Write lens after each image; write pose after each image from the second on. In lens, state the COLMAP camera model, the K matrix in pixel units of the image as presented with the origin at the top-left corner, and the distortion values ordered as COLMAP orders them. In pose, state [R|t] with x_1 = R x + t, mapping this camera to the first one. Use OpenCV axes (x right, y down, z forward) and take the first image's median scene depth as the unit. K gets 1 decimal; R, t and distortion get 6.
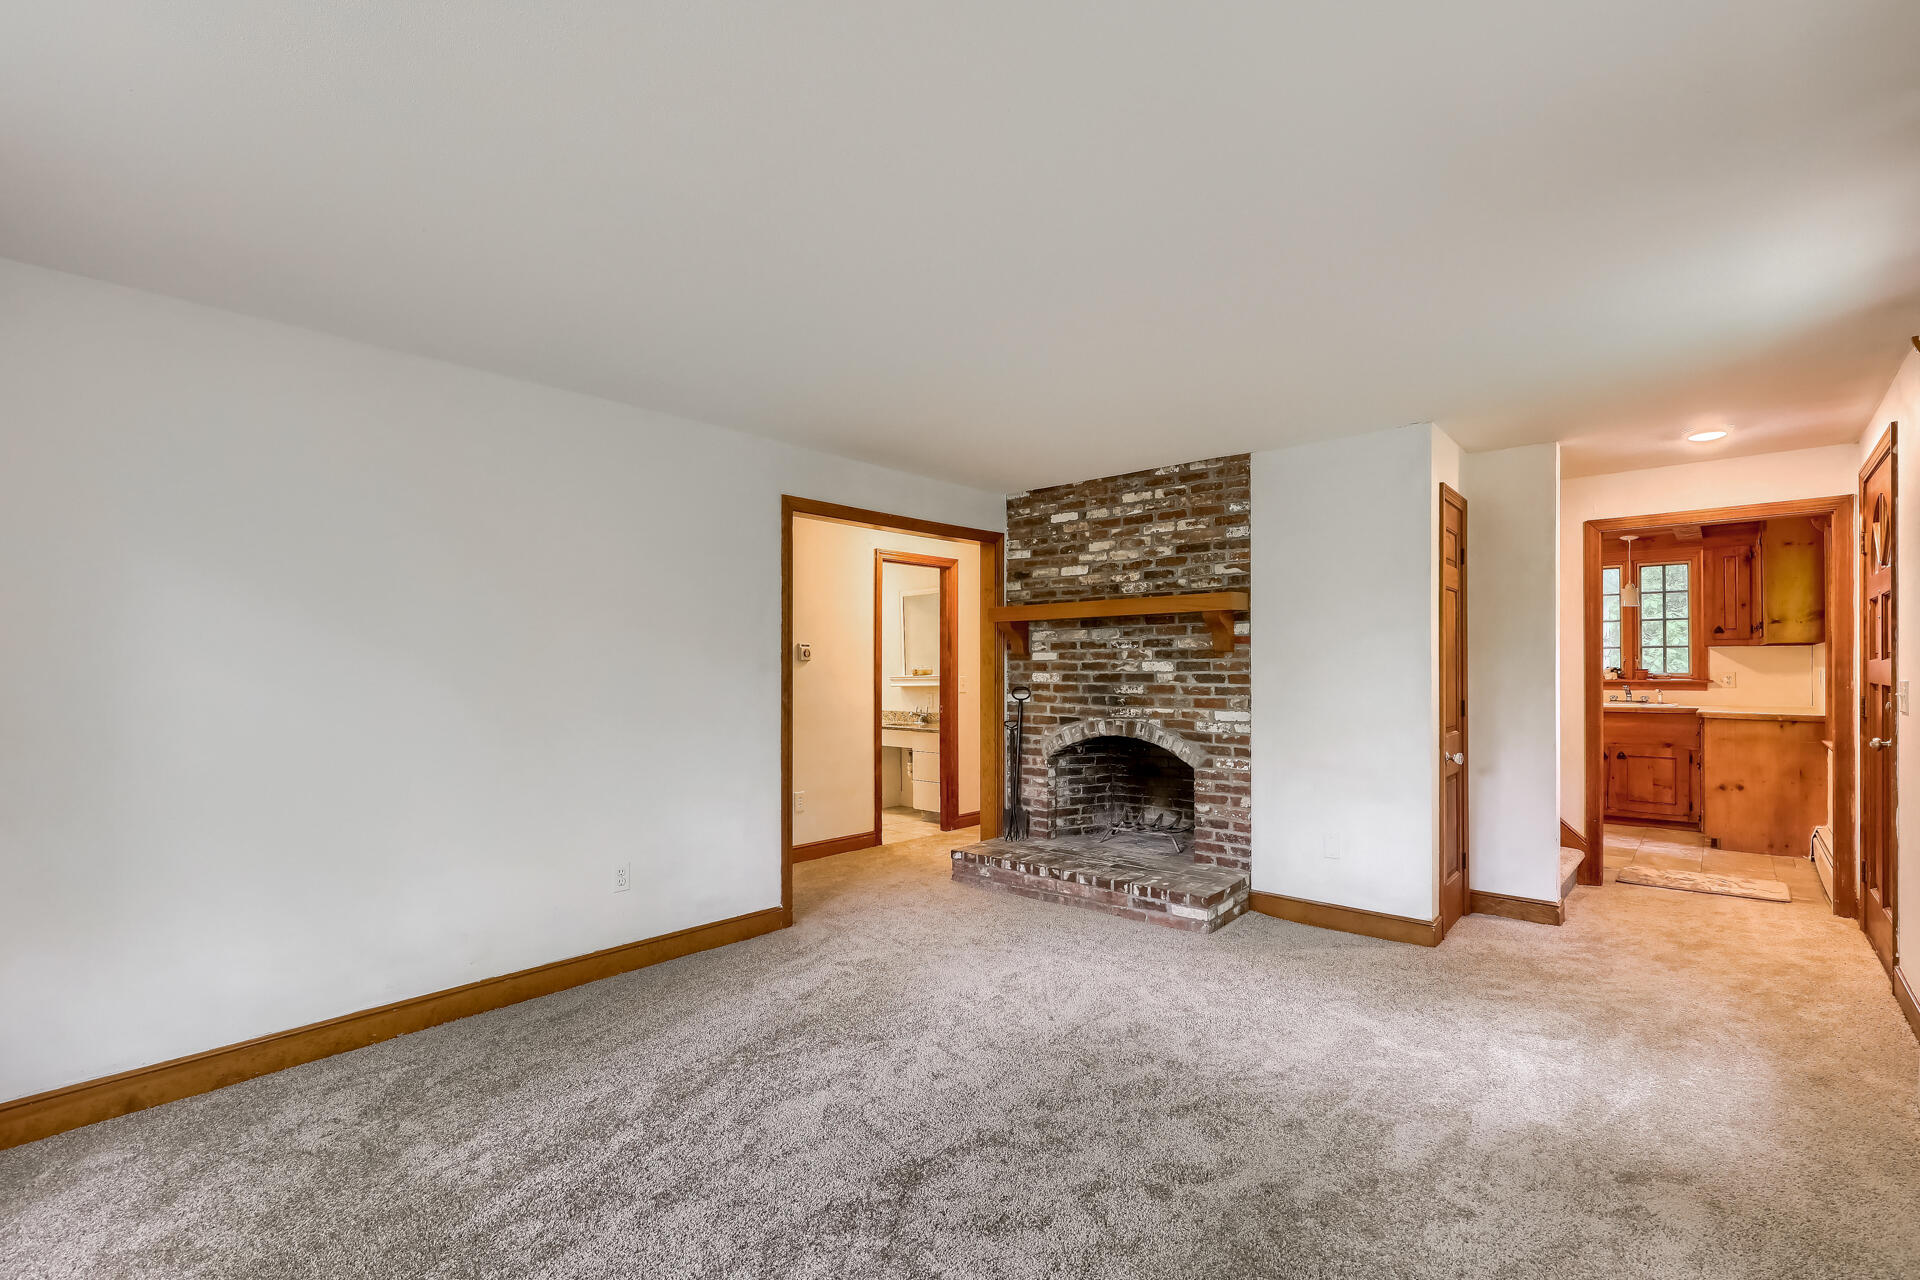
lens RADIAL K [[868.3, 0, 958.7], [0, 868.3, 660.6], [0, 0, 1]] dist [0.011024, -0.000575]
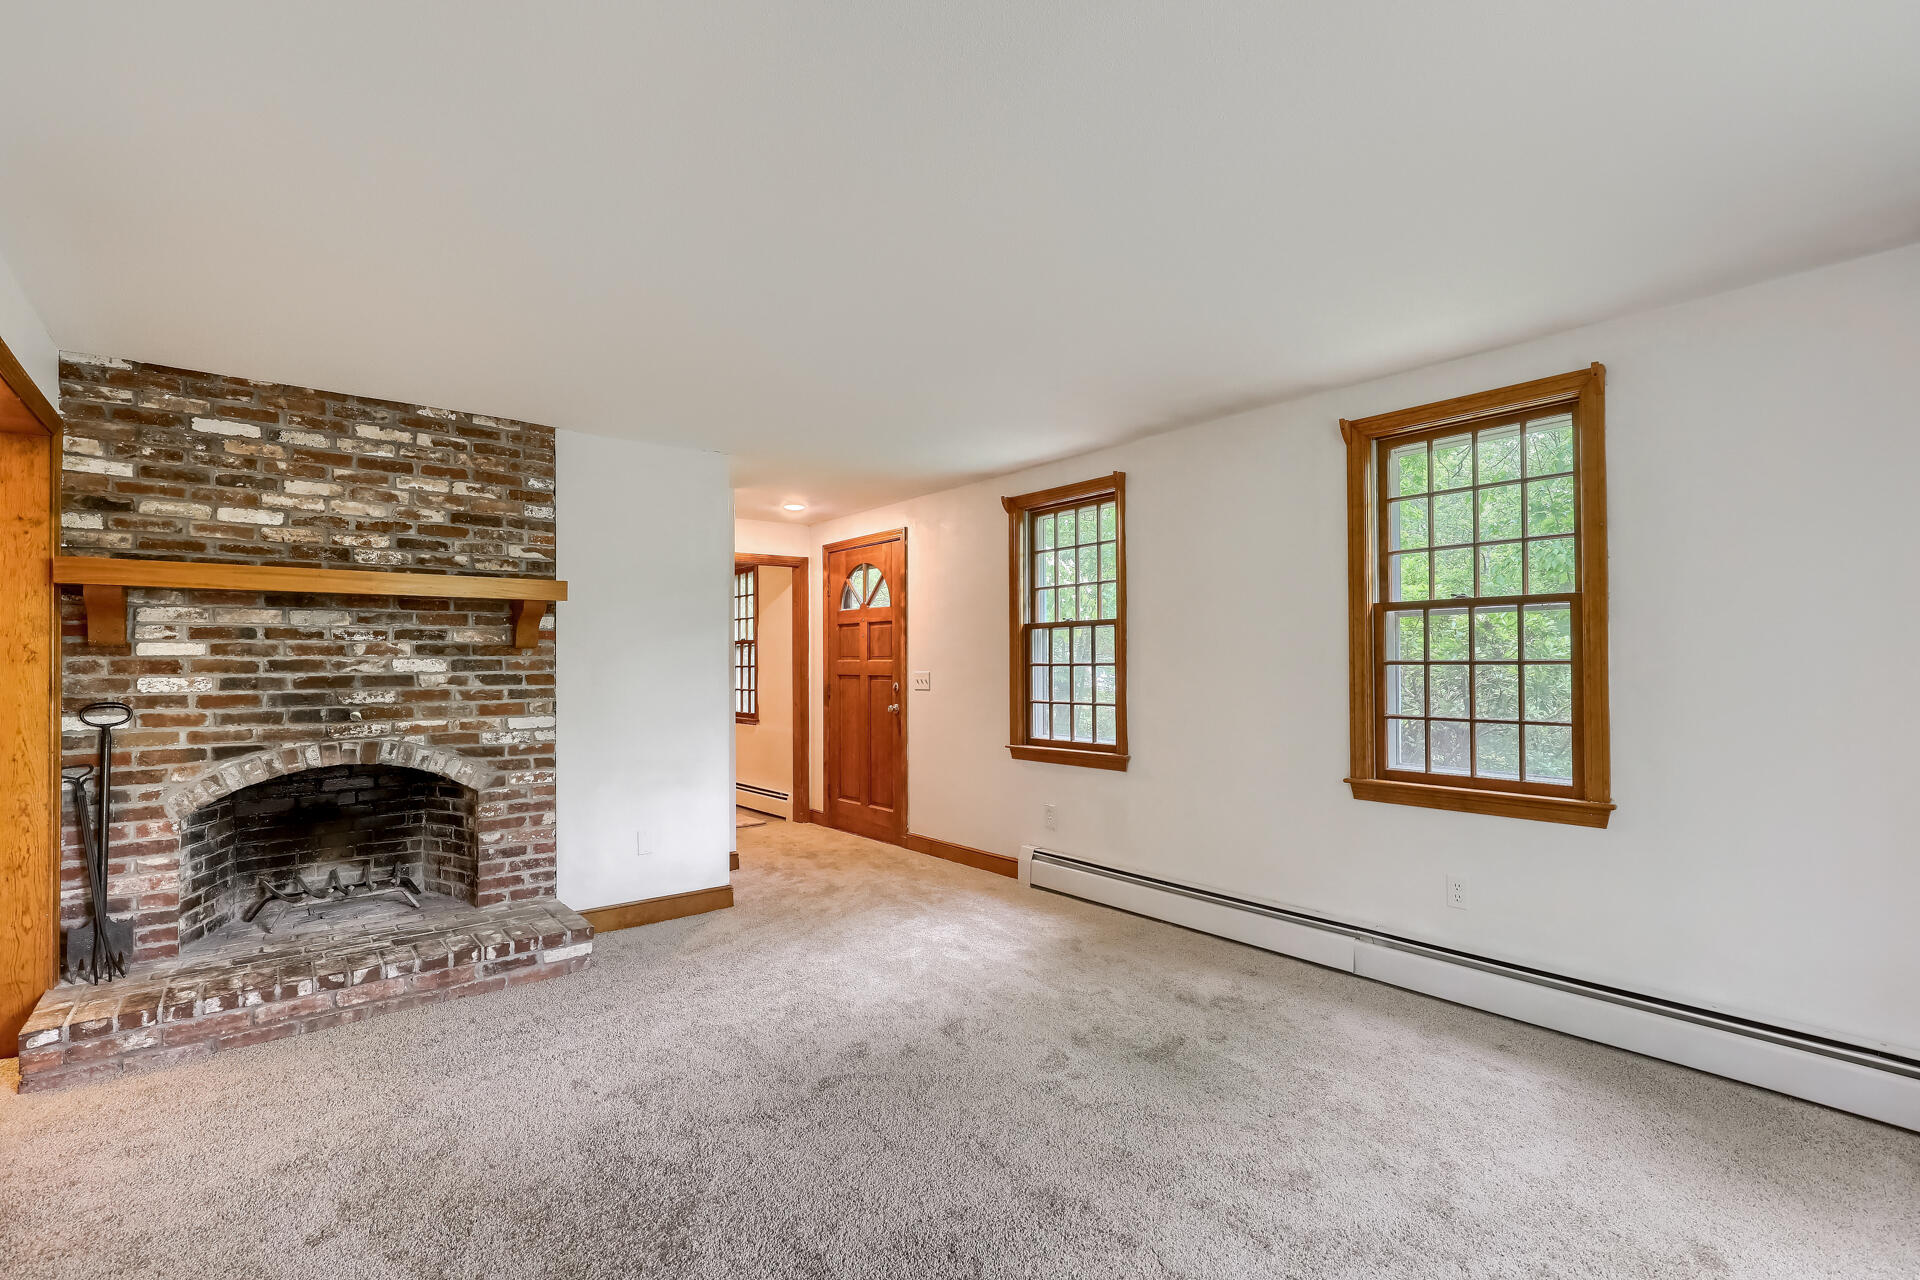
lens RADIAL K [[868.3, 0, 960.9], [0, 868.3, 651.1], [0, 0, 1]] dist [0.011024, -0.000575]
pose [[0.167134, 0.017737, 0.985775, -0.448326], [-0.000386, 0.999839, -0.017925, 0.007695], [-0.985934, 0.002615, 0.167114, 0.409892]]
